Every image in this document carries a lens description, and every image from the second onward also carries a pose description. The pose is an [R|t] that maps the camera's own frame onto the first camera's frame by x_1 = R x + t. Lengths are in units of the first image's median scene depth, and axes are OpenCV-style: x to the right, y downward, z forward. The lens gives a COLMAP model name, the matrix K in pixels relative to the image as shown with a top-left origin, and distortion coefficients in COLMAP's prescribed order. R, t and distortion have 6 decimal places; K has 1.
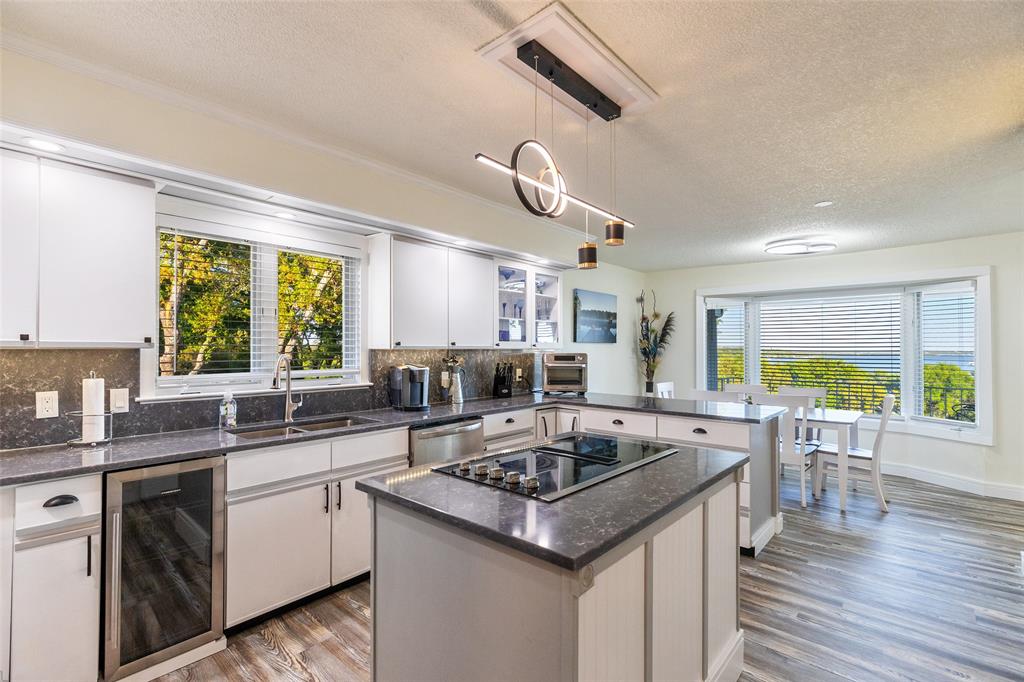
lens RADIAL K [[464.6, 0, 510.6], [0, 464.6, 348.9], [0, 0, 1]] dist [0.004621, -0.000944]
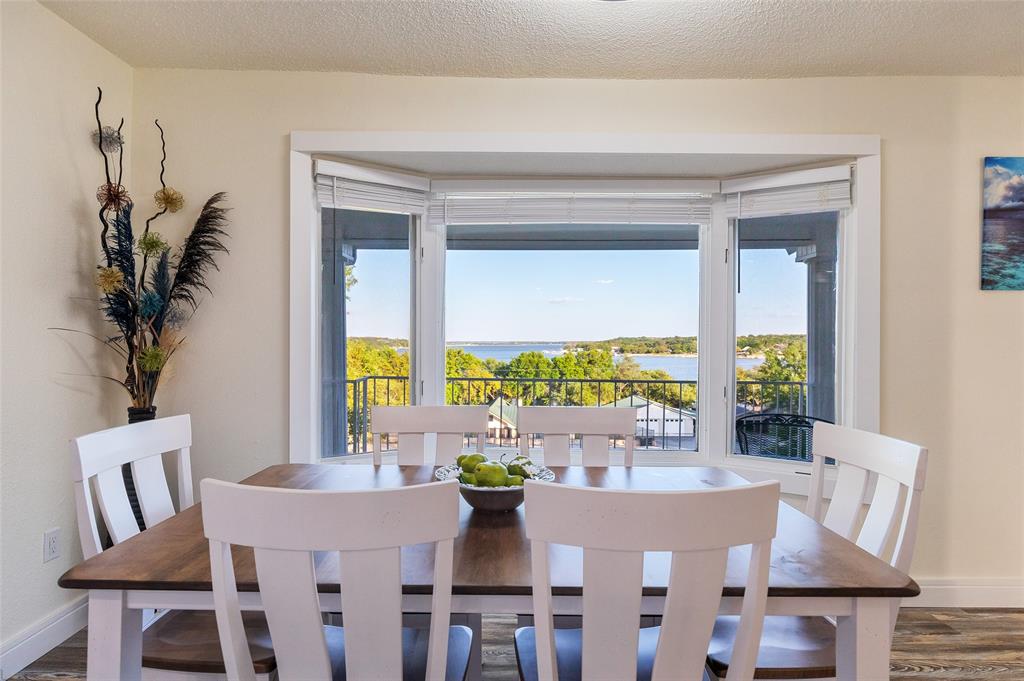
lens RADIAL K [[564.9, 0, 505.8], [0, 564.9, 343.9], [0, 0, 1]] dist [0.002257, 0.000135]
pose [[0.766485, -0.004182, 0.642248, 0.244370], [-0.002502, 0.999952, 0.009497, 0.023973], [-0.642257, -0.008886, 0.766438, 0.557095]]
